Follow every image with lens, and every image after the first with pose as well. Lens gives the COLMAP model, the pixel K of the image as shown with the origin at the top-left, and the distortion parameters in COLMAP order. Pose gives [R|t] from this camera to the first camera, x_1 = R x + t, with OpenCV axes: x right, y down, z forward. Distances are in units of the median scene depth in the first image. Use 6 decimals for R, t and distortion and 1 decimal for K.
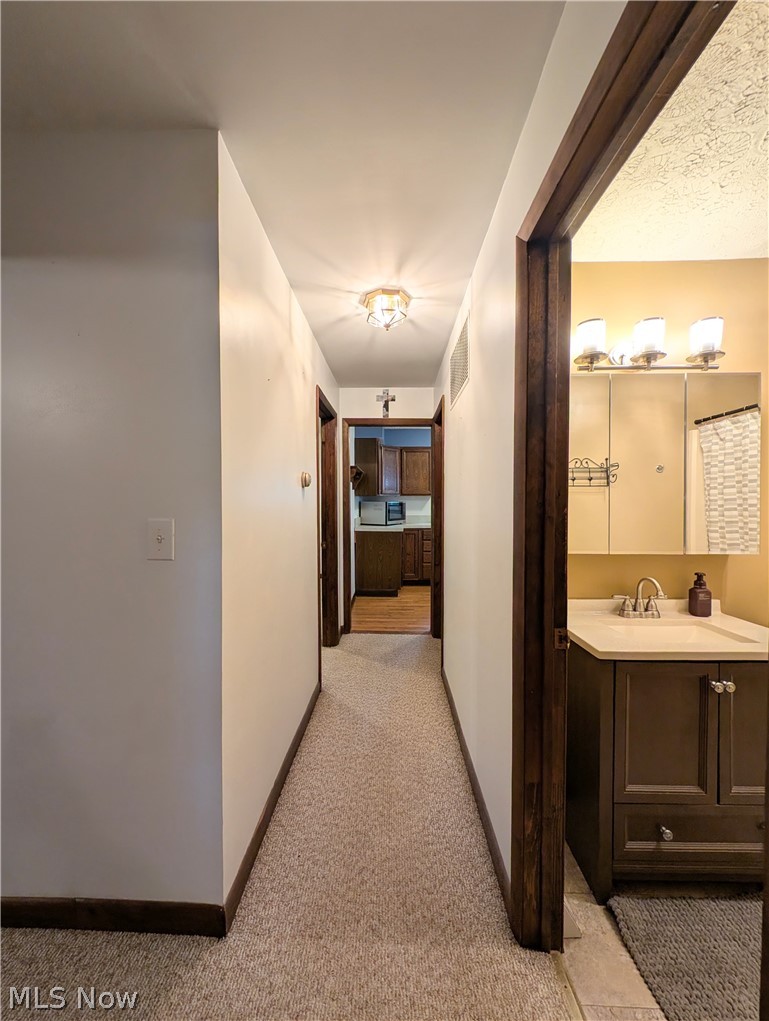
lens RADIAL K [[383.5, 0, 383.4], [0, 383.5, 510.8], [0, 0, 1]] dist [0.005404, -0.003265]
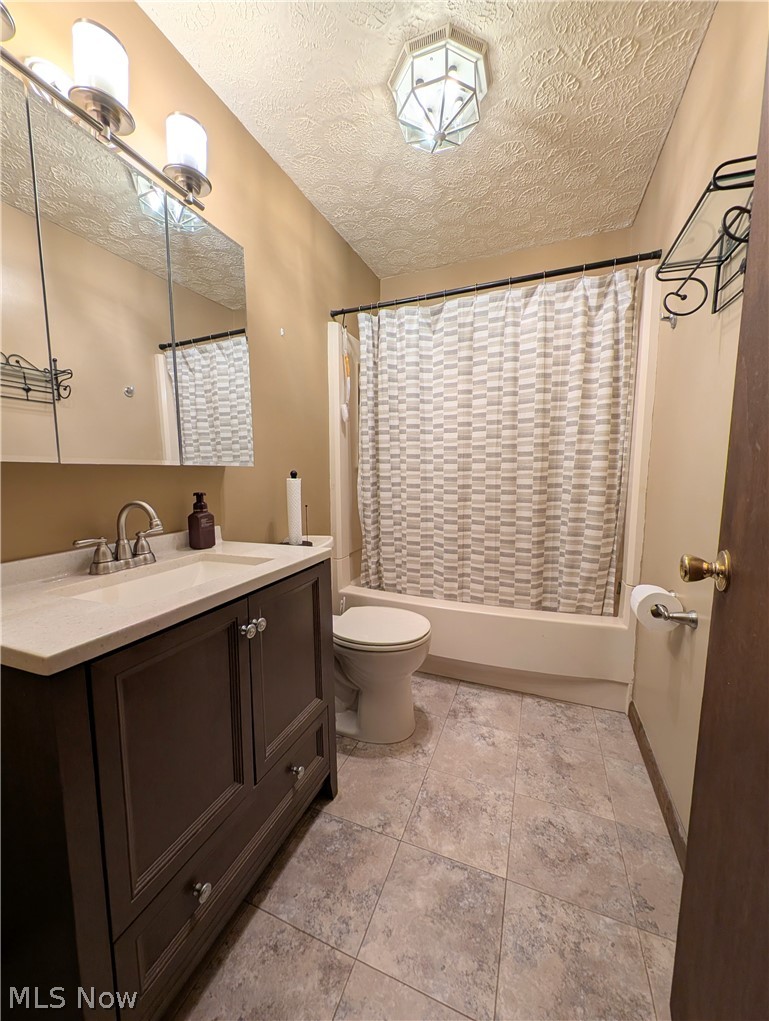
lens RADIAL K [[383.5, 0, 386.5], [0, 383.5, 515.1], [0, 0, 1]] dist [0.005404, -0.003265]
pose [[0.345544, -0.099106, 0.933154, 0.239193], [0.014235, 0.994847, 0.100387, 0.133459], [-0.938294, -0.021405, 0.345174, 0.387818]]
